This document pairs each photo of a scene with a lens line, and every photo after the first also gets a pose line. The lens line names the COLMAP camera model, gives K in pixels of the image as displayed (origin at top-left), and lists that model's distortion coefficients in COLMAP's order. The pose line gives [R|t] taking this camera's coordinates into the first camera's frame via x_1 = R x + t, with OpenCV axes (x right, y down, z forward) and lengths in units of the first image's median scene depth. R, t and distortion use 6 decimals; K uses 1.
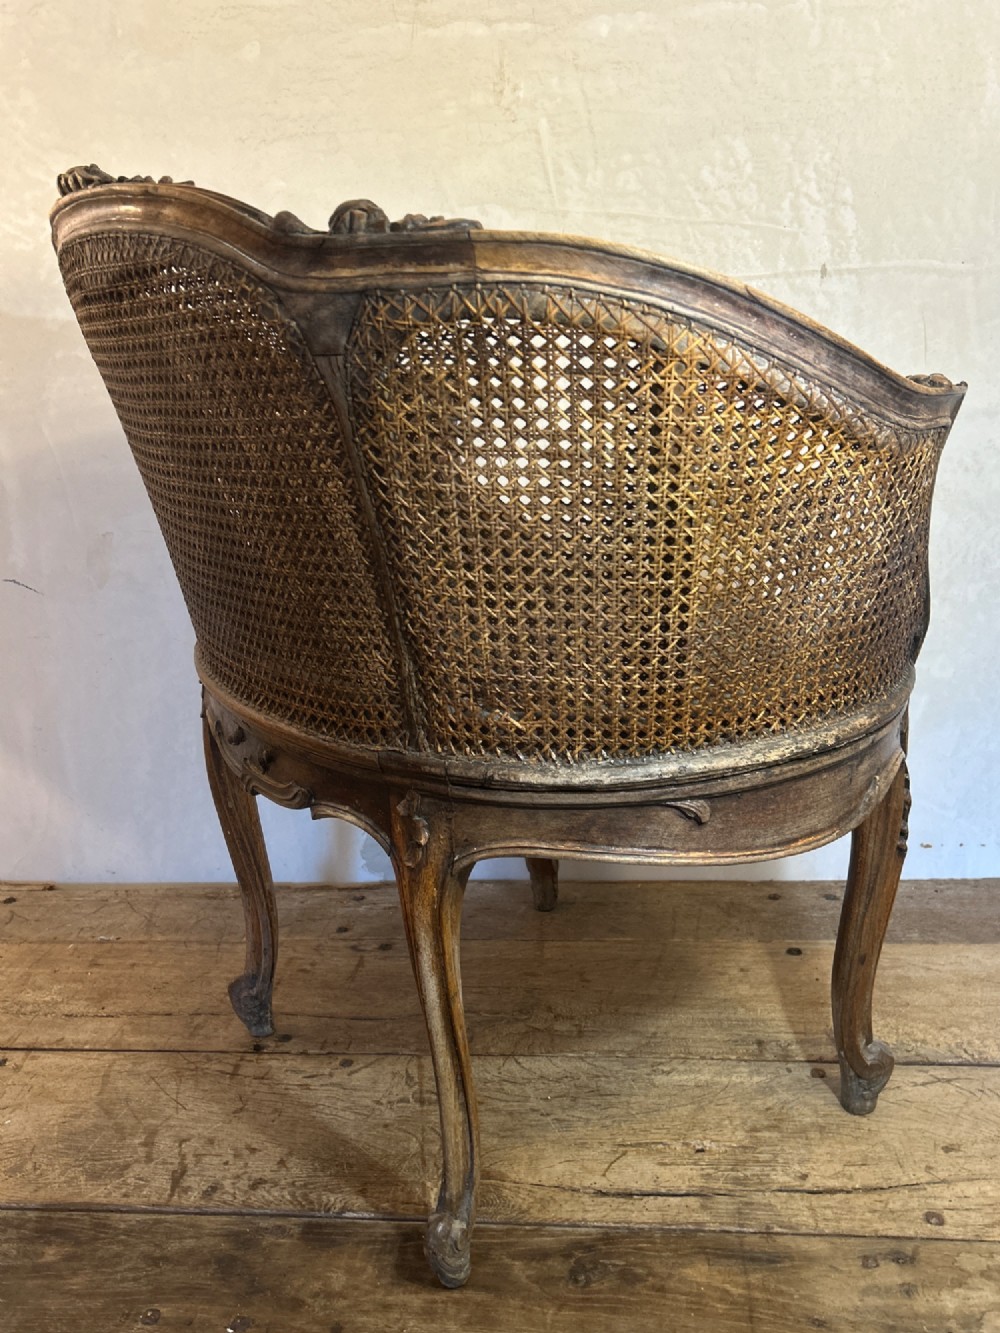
lens RADIAL K [[1194.4, 0, 509.1], [0, 1194.4, 670.2], [0, 0, 1]] dist [0.049182, -0.056392]
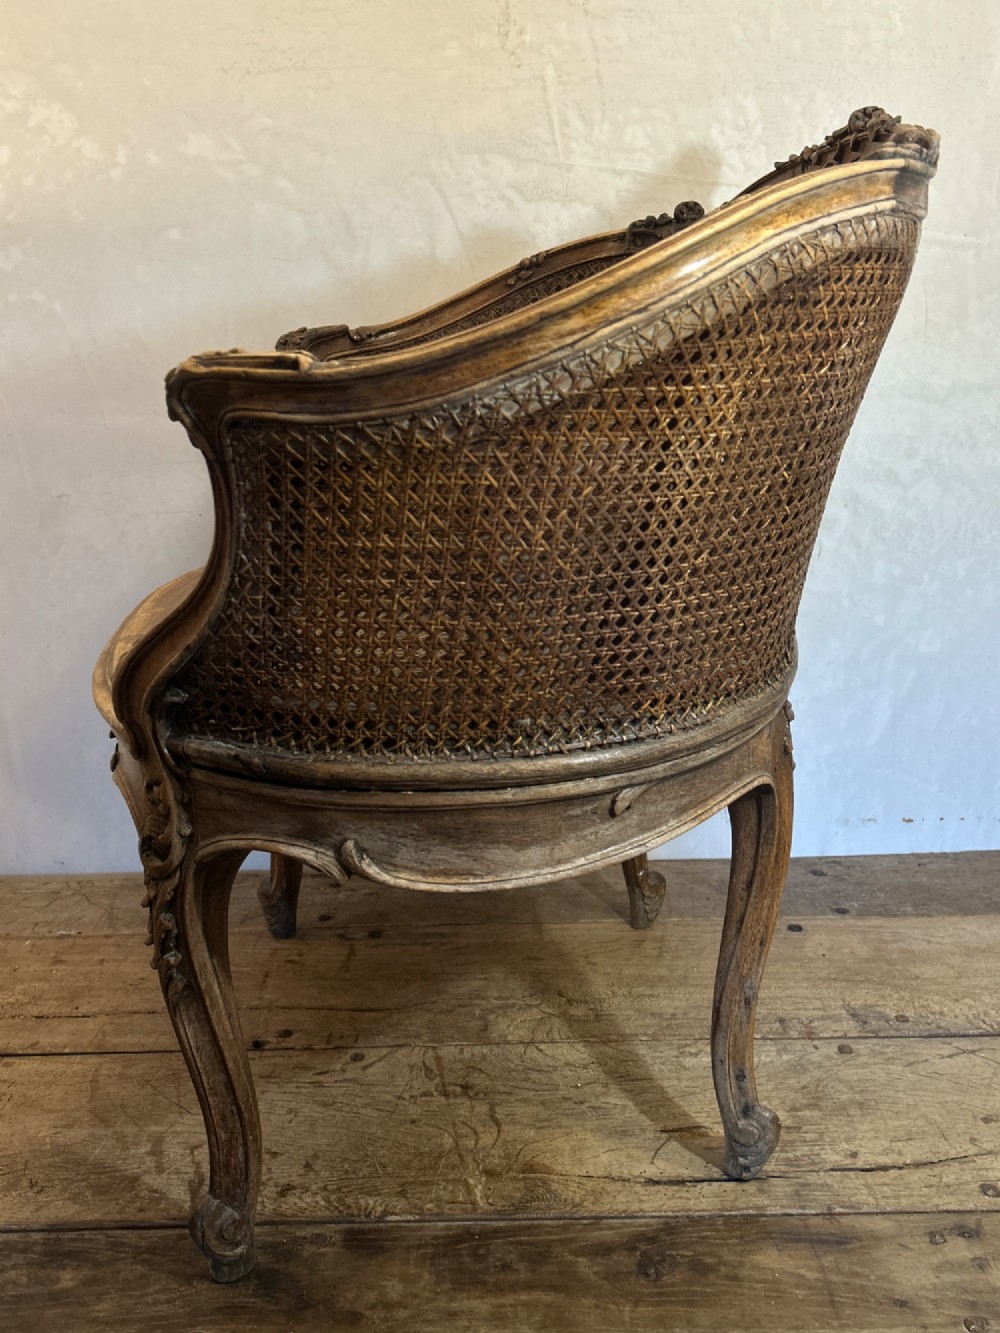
lens RADIAL K [[1194.4, 0, 519.6], [0, 1194.4, 673.4], [0, 0, 1]] dist [0.049182, -0.056392]
pose [[0.993107, -0.000870, 0.117210, -0.122593], [-0.000747, 0.999905, 0.013746, 0.012589], [-0.117211, -0.013739, 0.993012, 0.053280]]
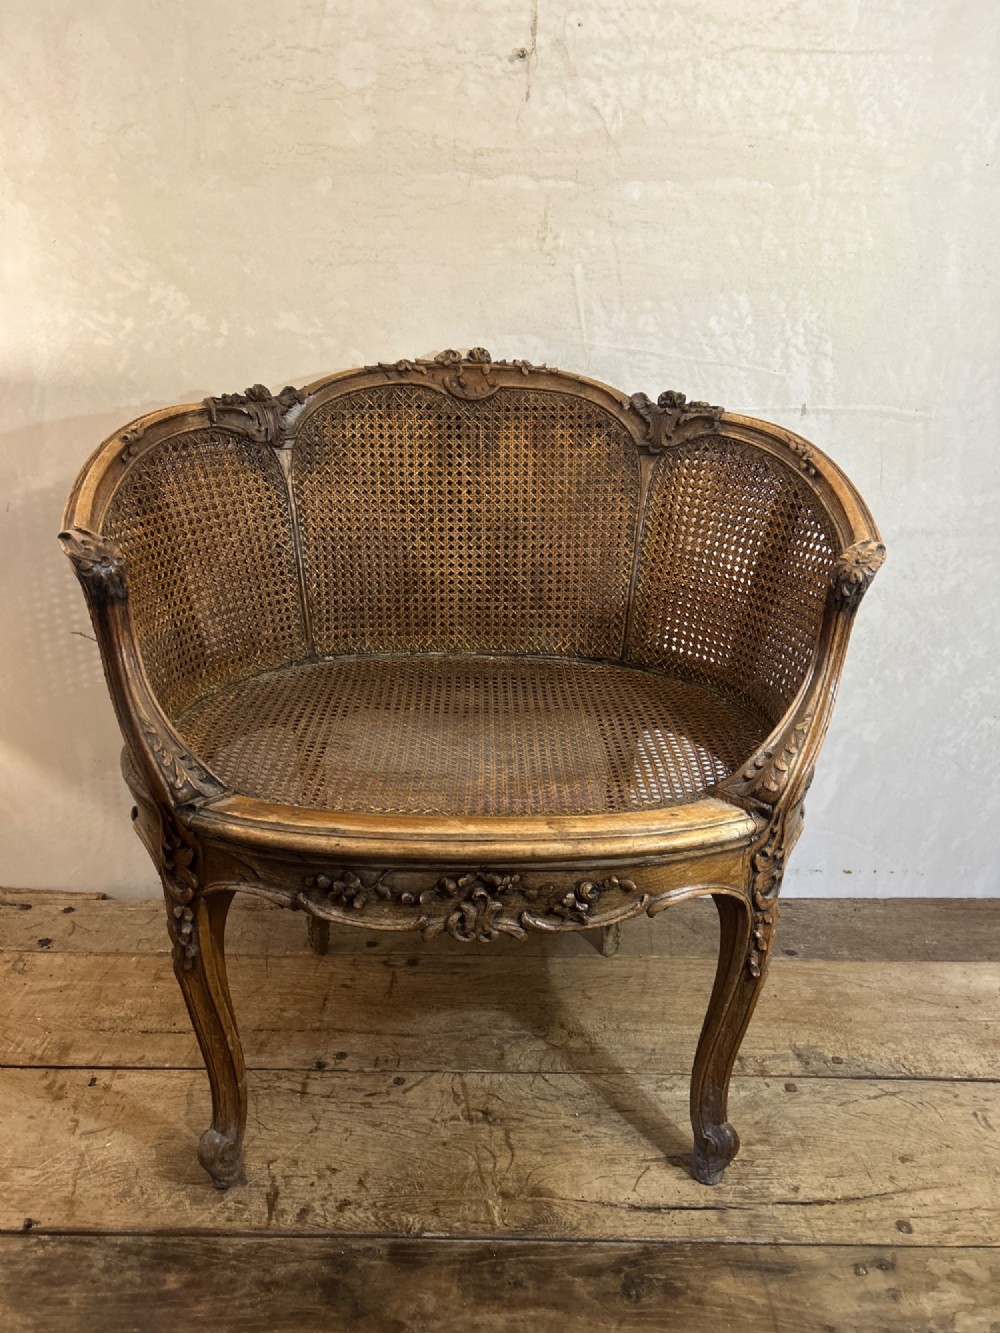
lens RADIAL K [[991.4, 0, 513.2], [0, 991.4, 673.1], [0, 0, 1]] dist [0.050747, -0.056232]
pose [[0.993619, 0.026725, 0.109576, -0.146447], [-0.032385, 0.998214, 0.050207, -0.128098], [-0.108038, -0.053435, 0.992710, 0.037674]]
